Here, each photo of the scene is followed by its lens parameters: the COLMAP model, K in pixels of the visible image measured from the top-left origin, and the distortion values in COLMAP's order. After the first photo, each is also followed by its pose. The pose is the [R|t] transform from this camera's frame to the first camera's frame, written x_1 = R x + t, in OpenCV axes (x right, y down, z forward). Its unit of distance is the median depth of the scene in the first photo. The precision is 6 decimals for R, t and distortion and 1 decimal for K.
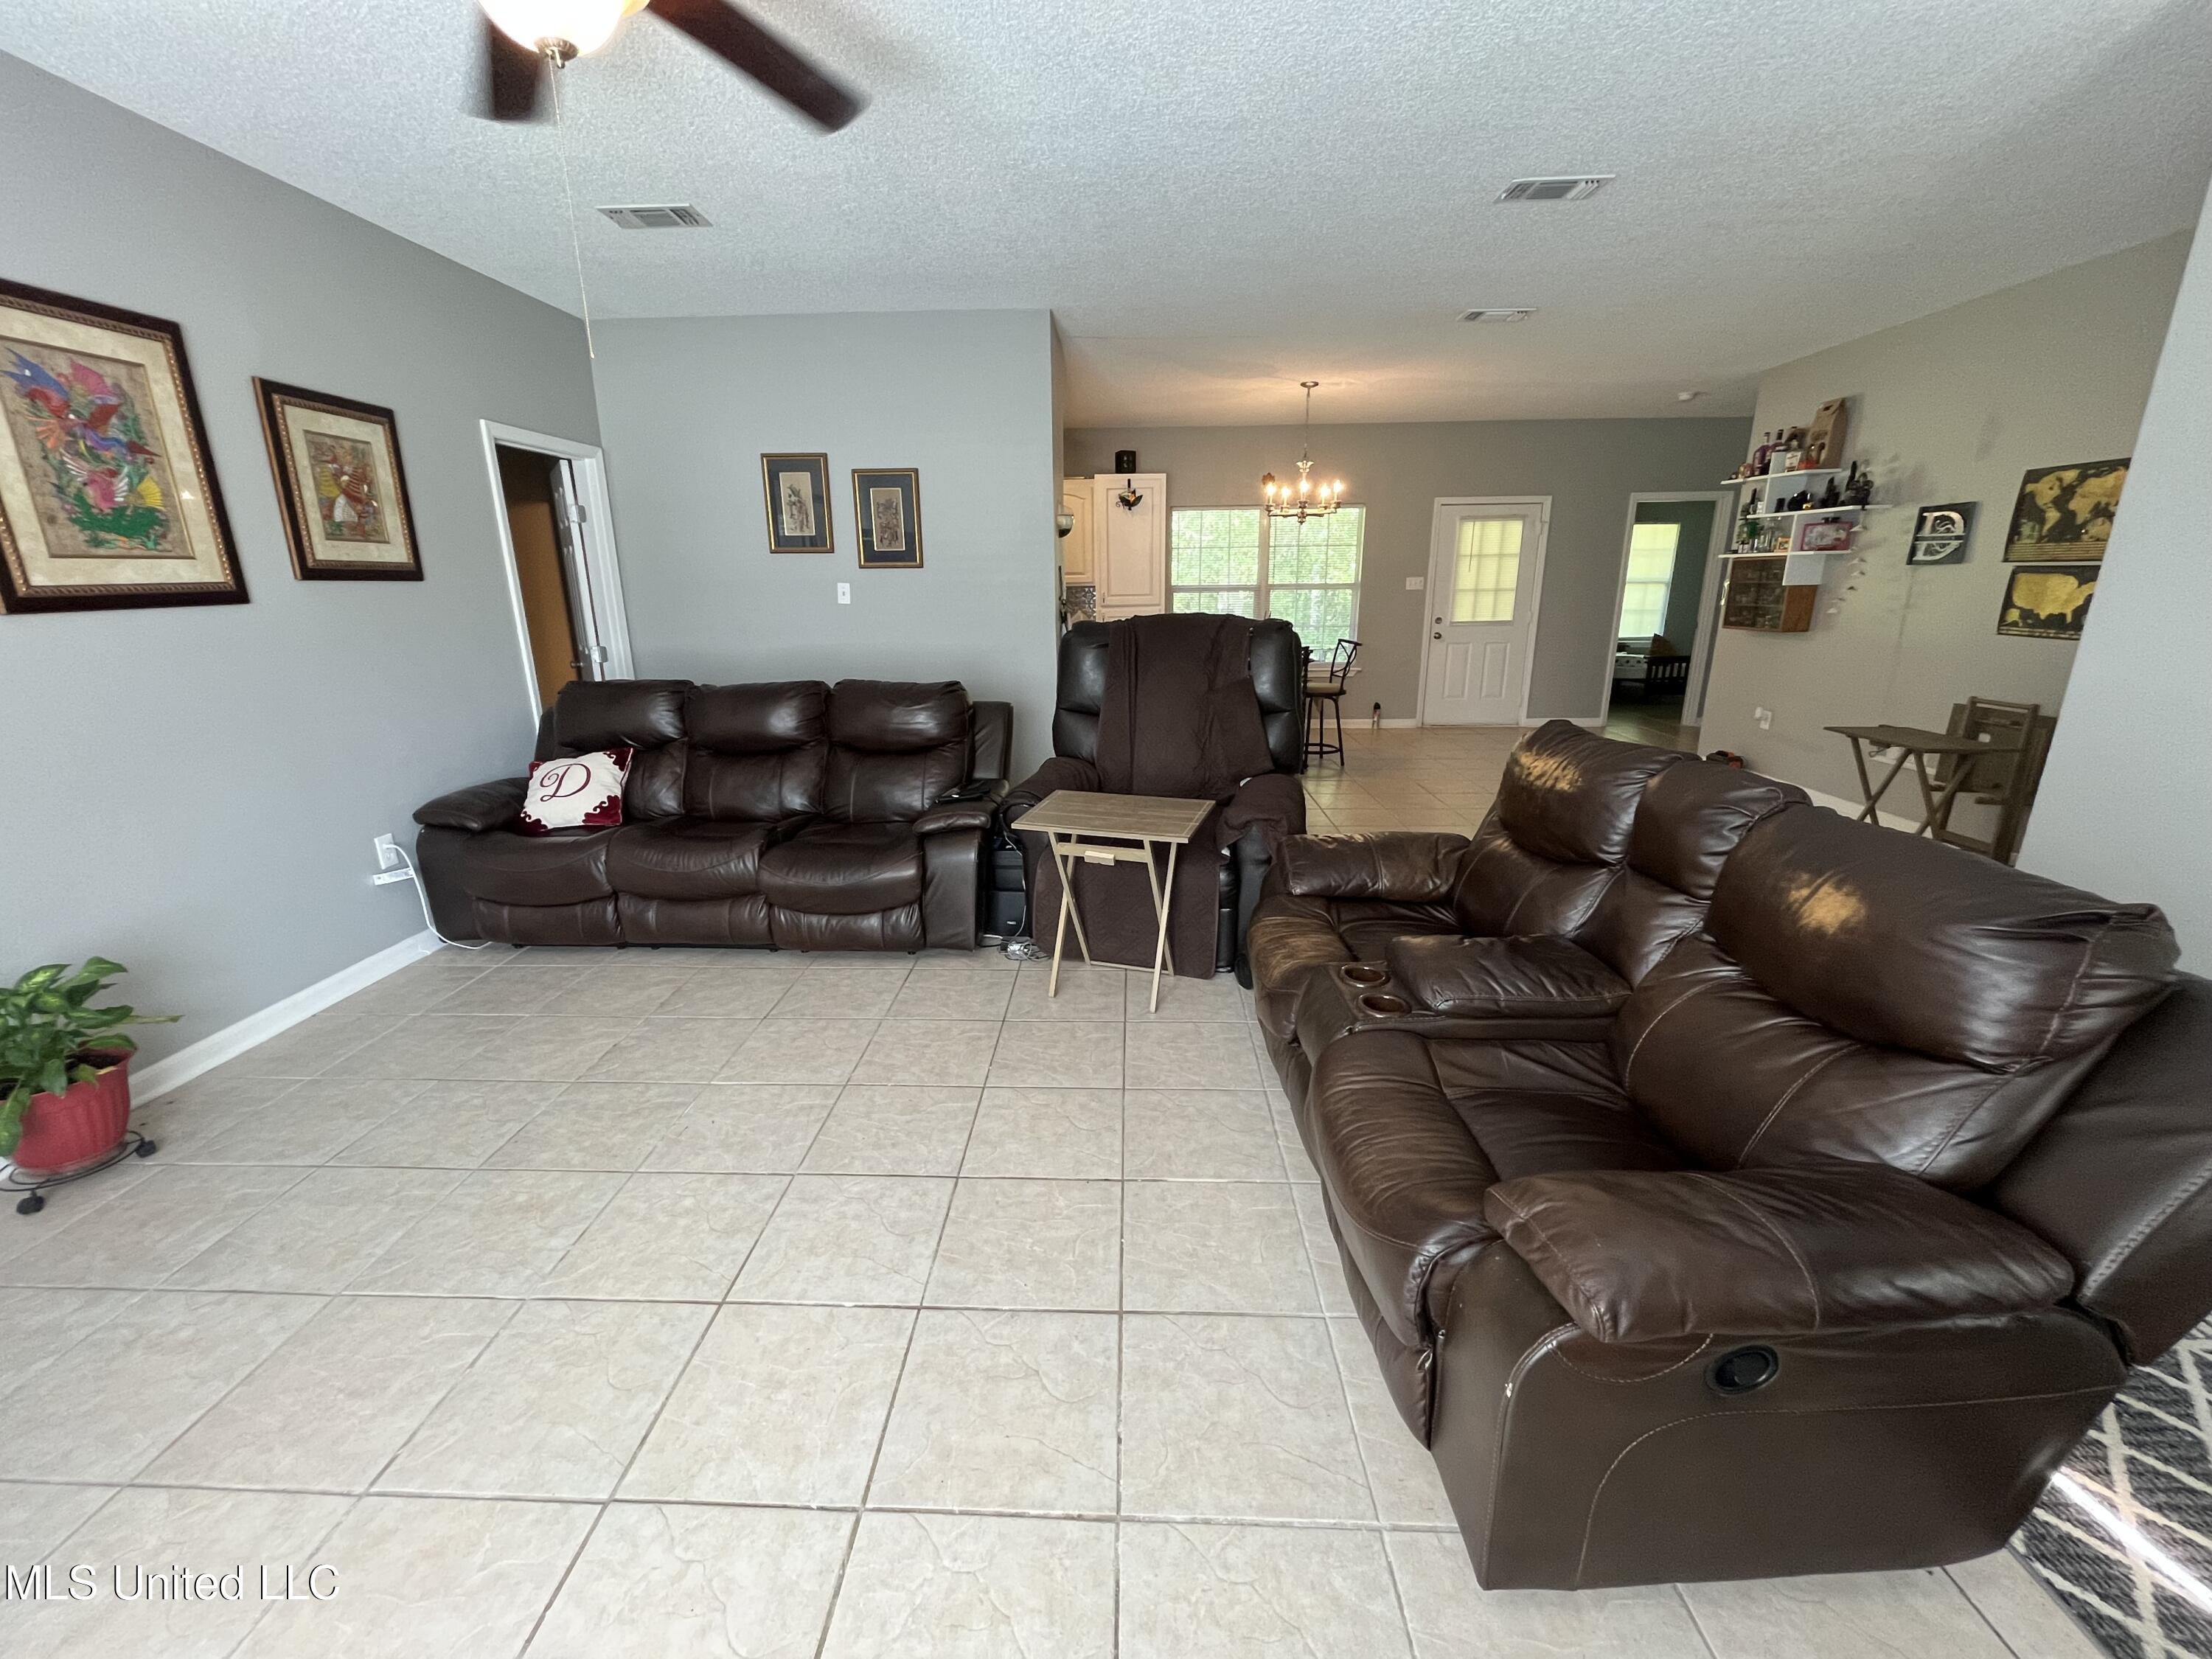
lens RADIAL K [[887.1, 0, 1090.9], [0, 887.1, 826.3], [0, 0, 1]] dist [0.000306, -0.000392]
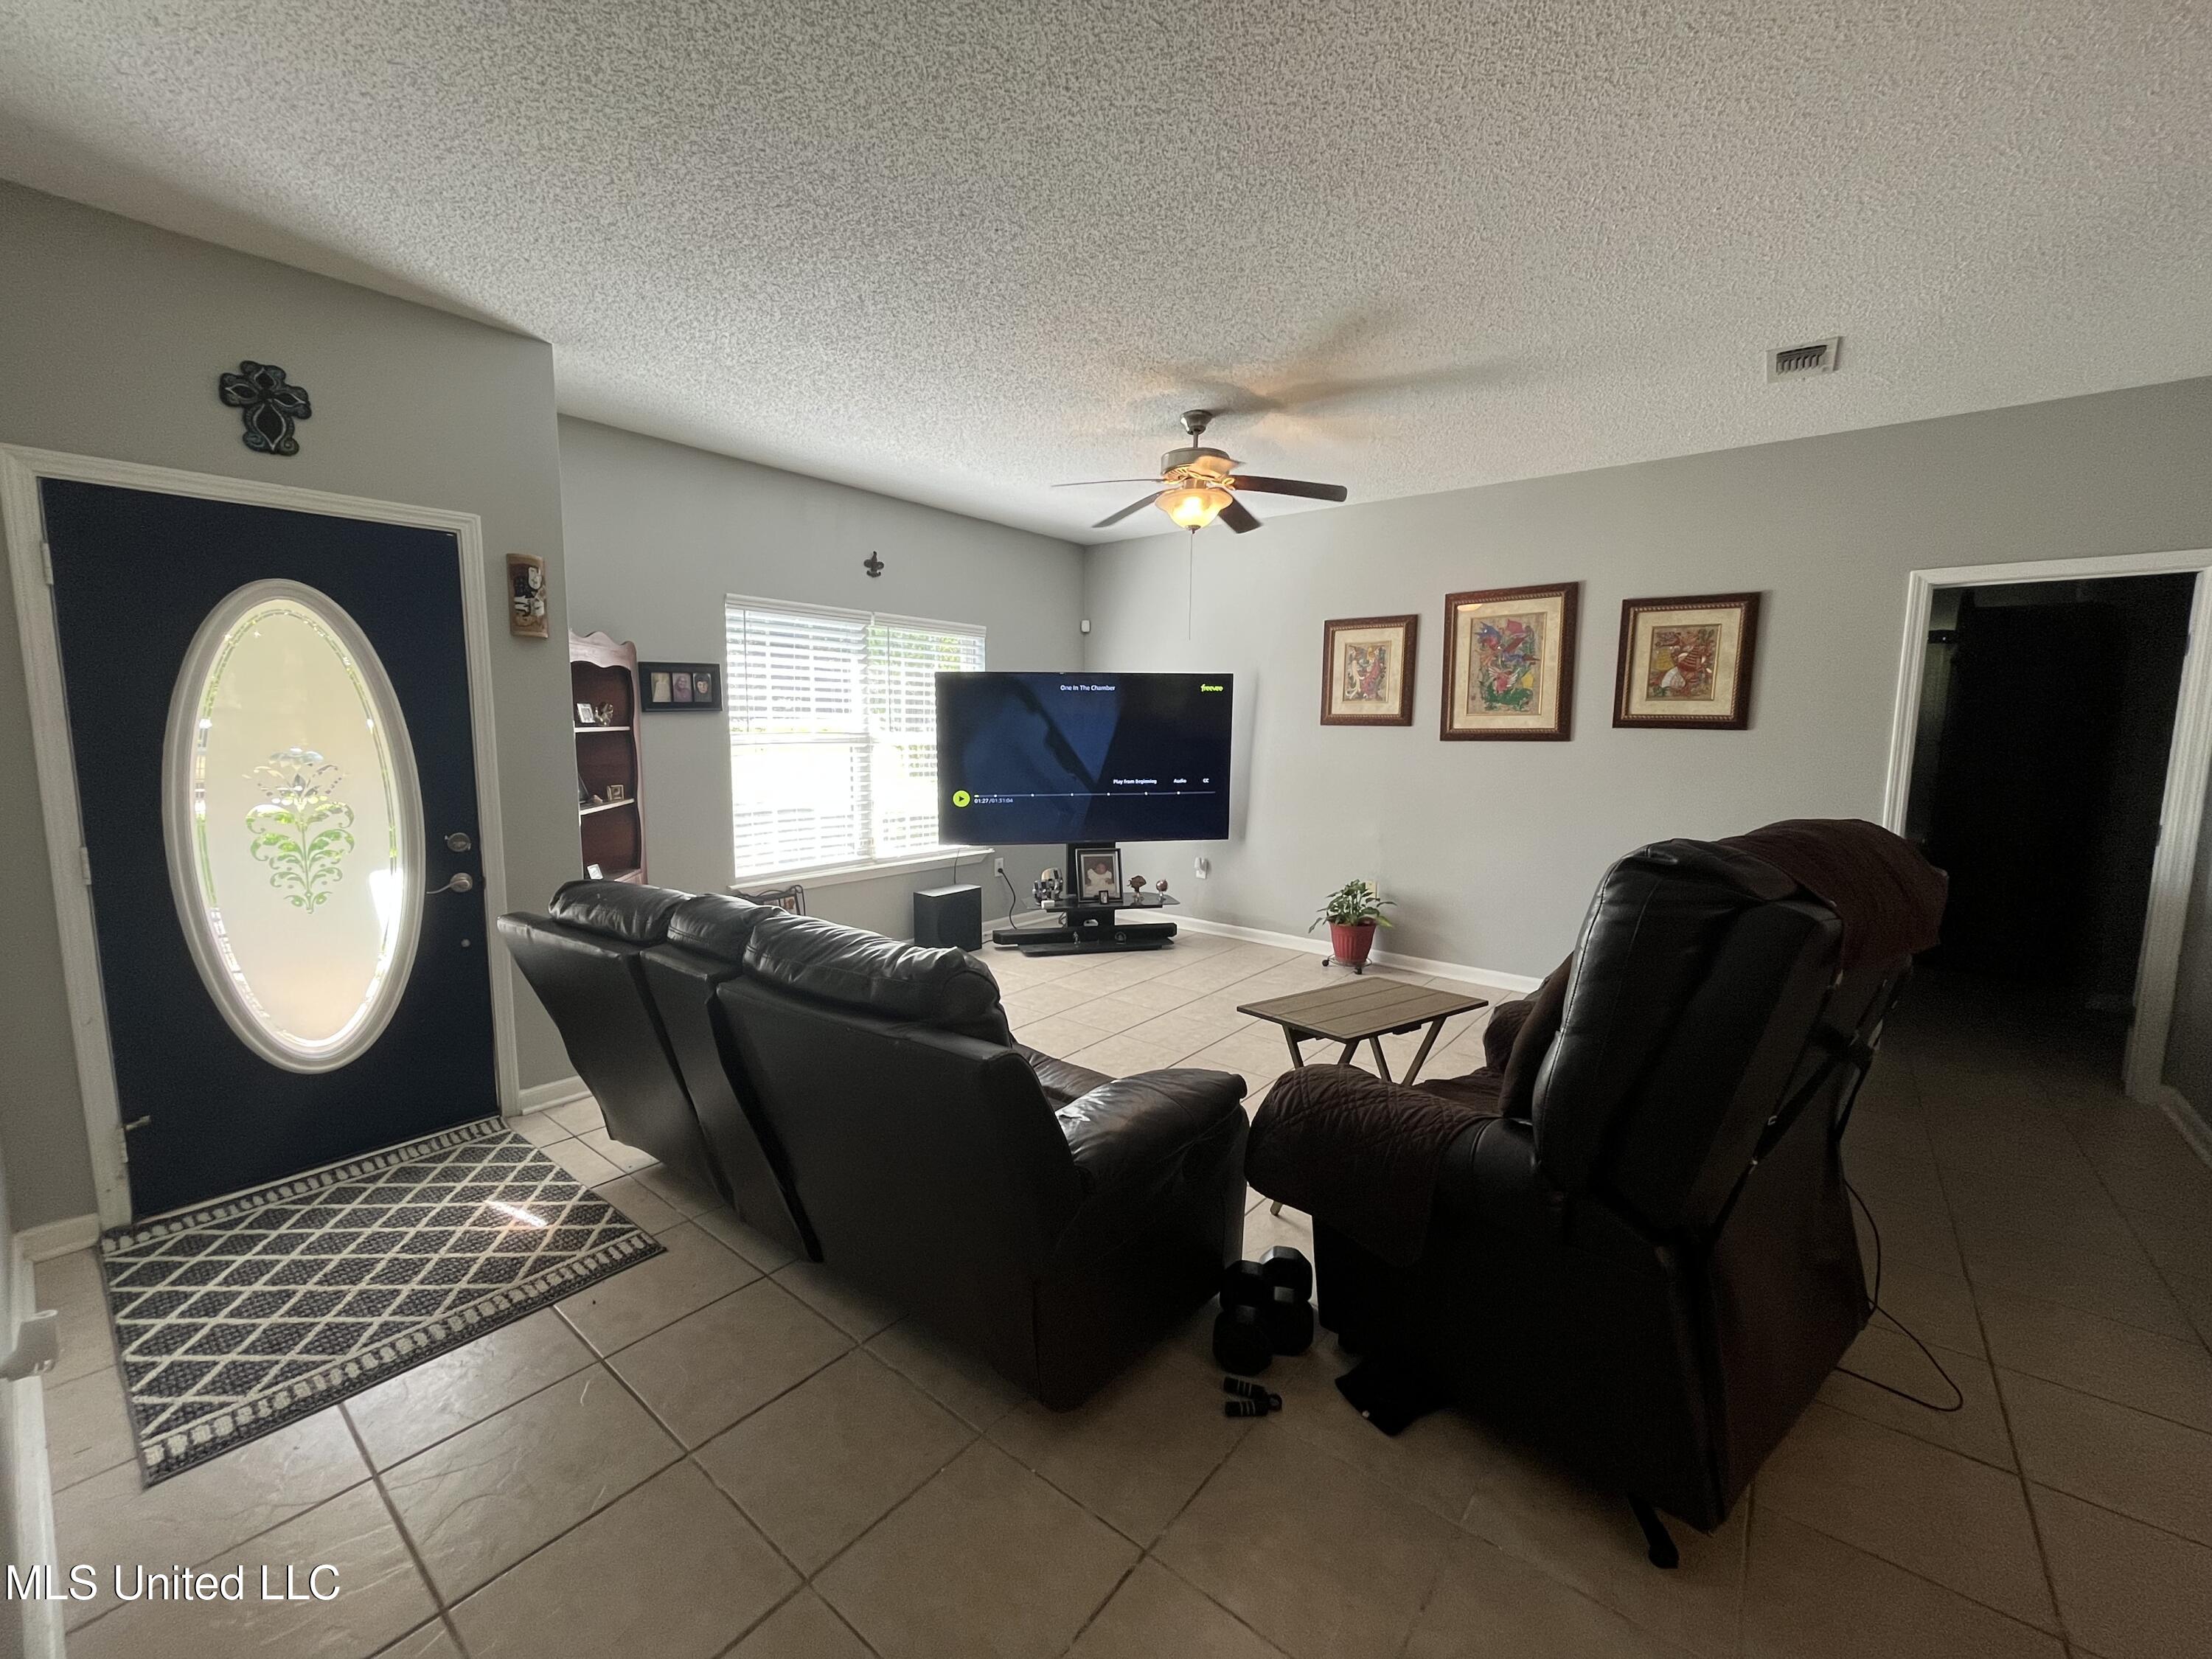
lens RADIAL K [[887.1, 0, 1084.8], [0, 887.1, 829.8], [0, 0, 1]] dist [0.000306, -0.000392]
pose [[-0.593912, 0.098991, -0.798417, 0.814836], [-0.222947, 0.933286, 0.281554, -0.332168], [0.773022, 0.345223, -0.532220, 1.141840]]
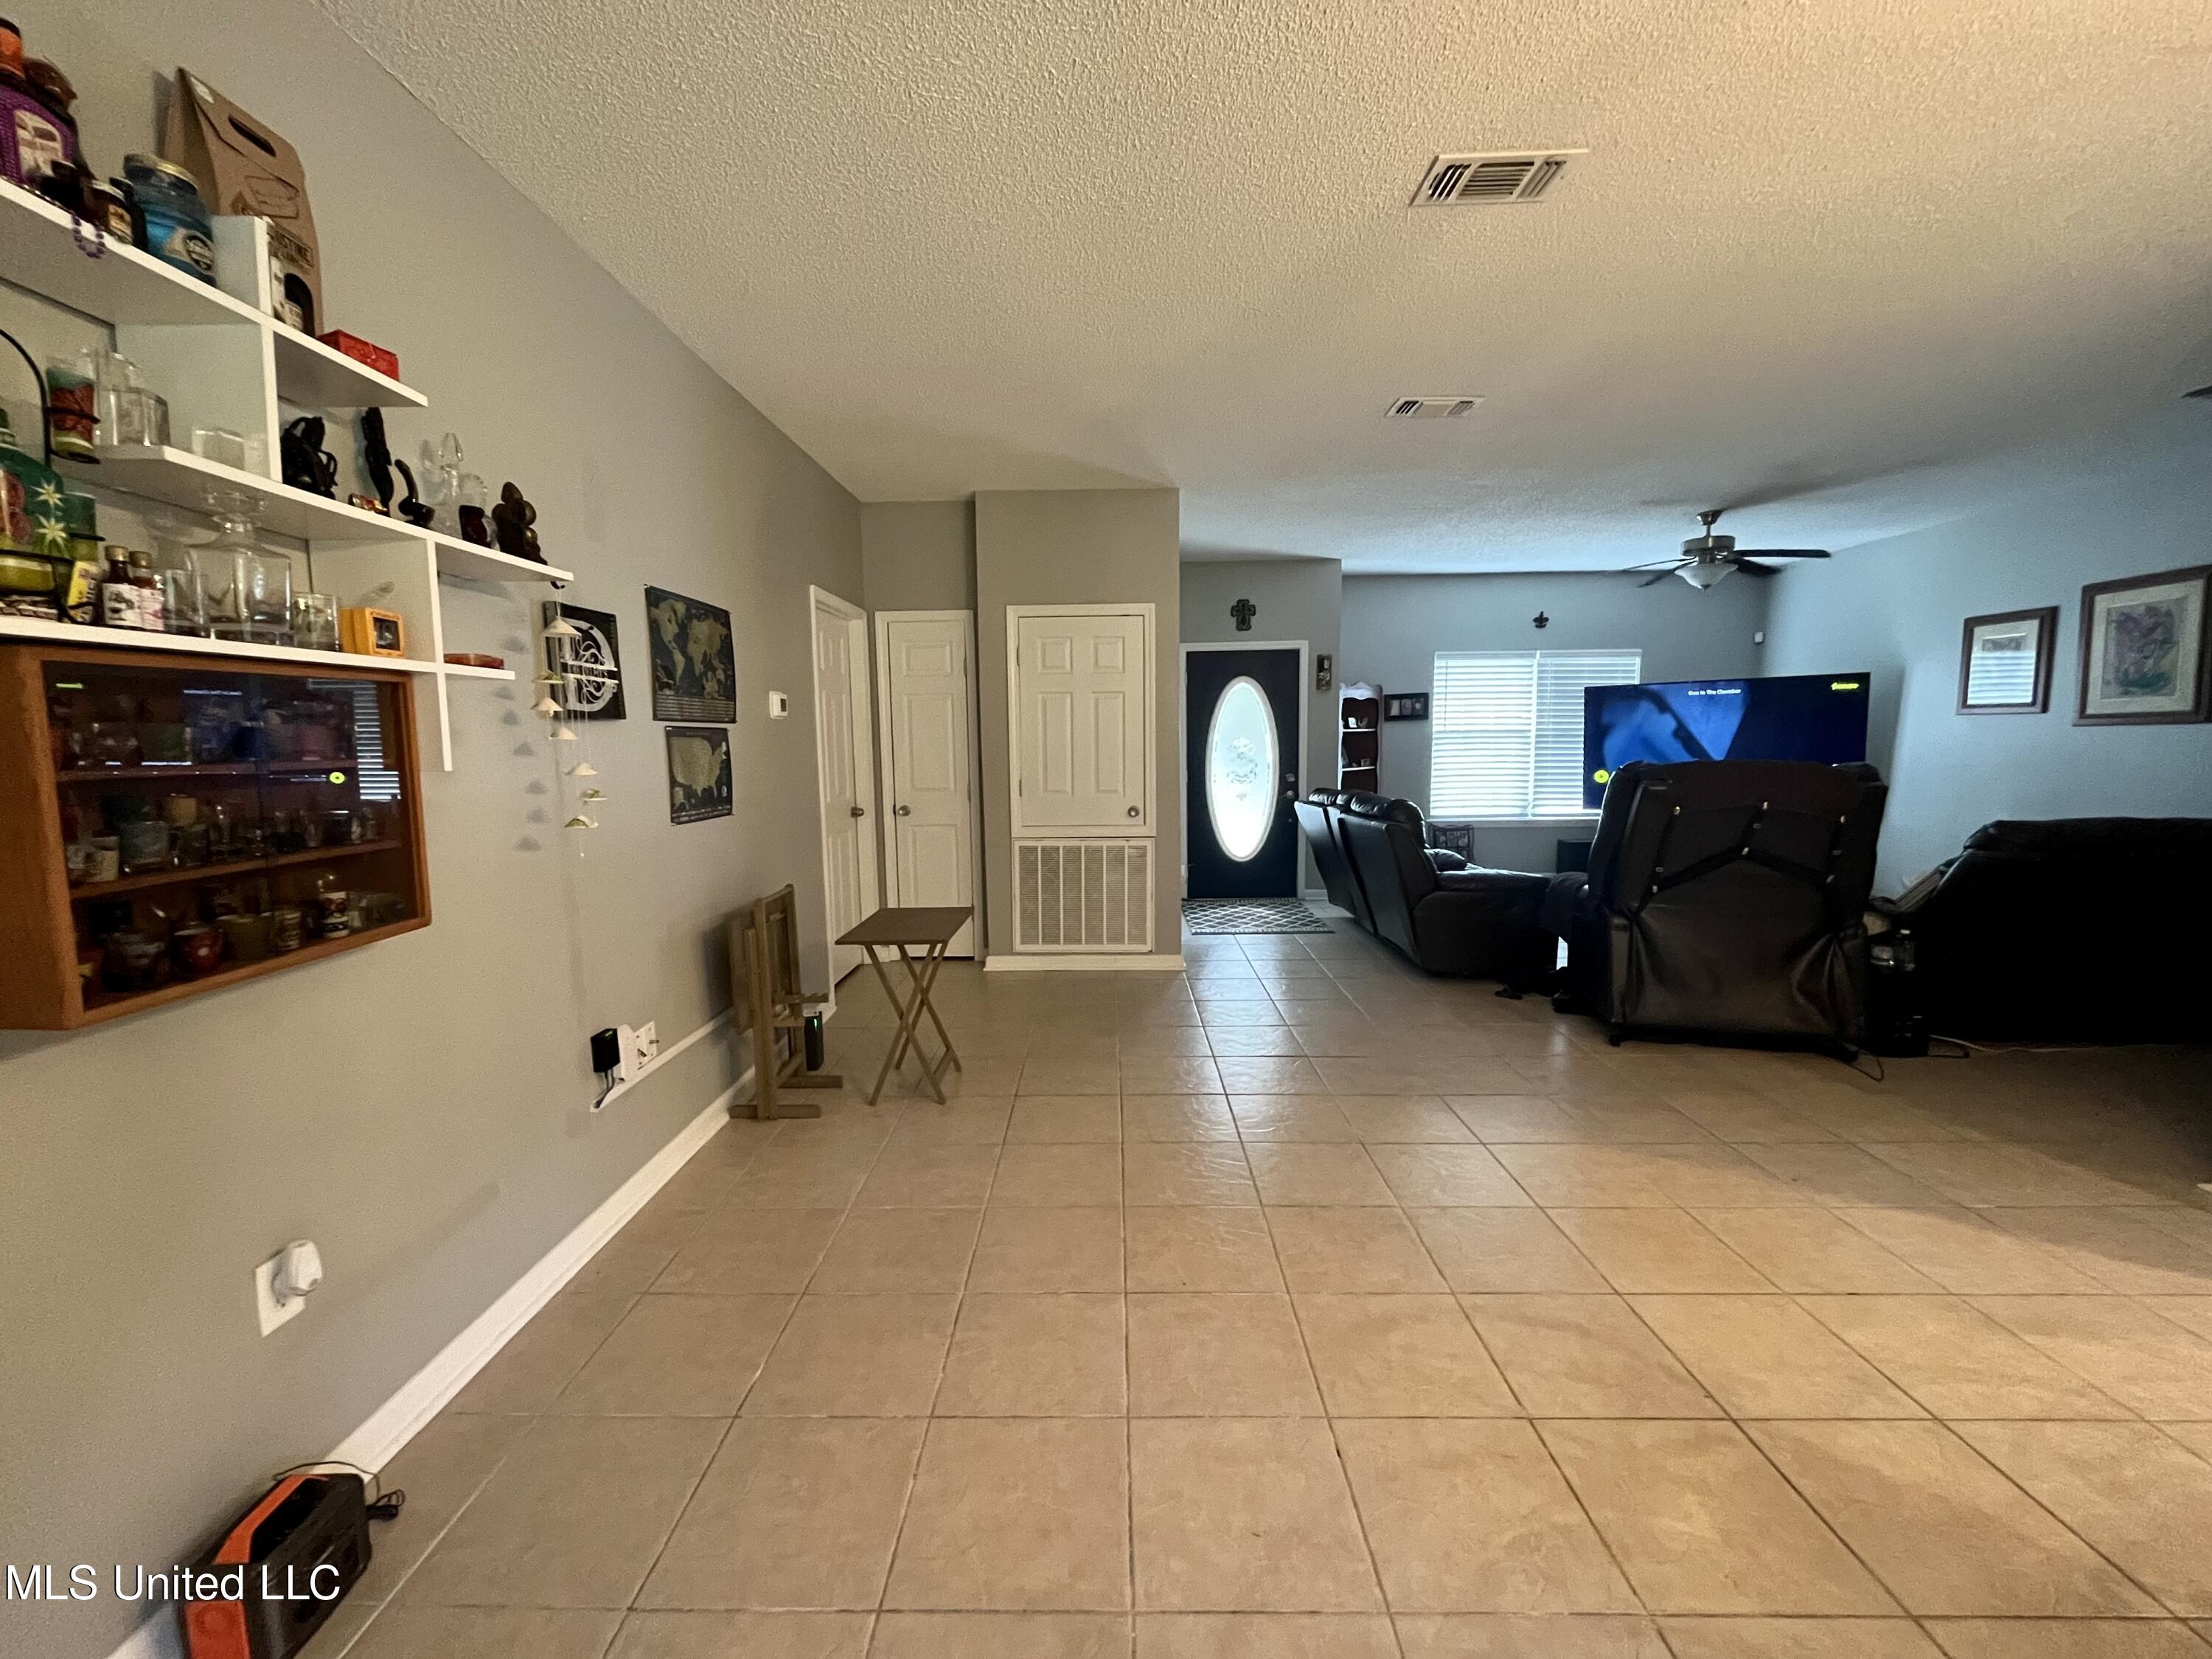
lens RADIAL K [[887.1, 0, 1087.8], [0, 887.1, 828.3], [0, 0, 1]] dist [0.000306, -0.000392]
pose [[-0.999521, 0.024774, -0.018526, 1.029184], [0.016103, 0.928014, 0.372198, -0.650937], [0.026413, 0.371722, -0.927968, 2.317163]]
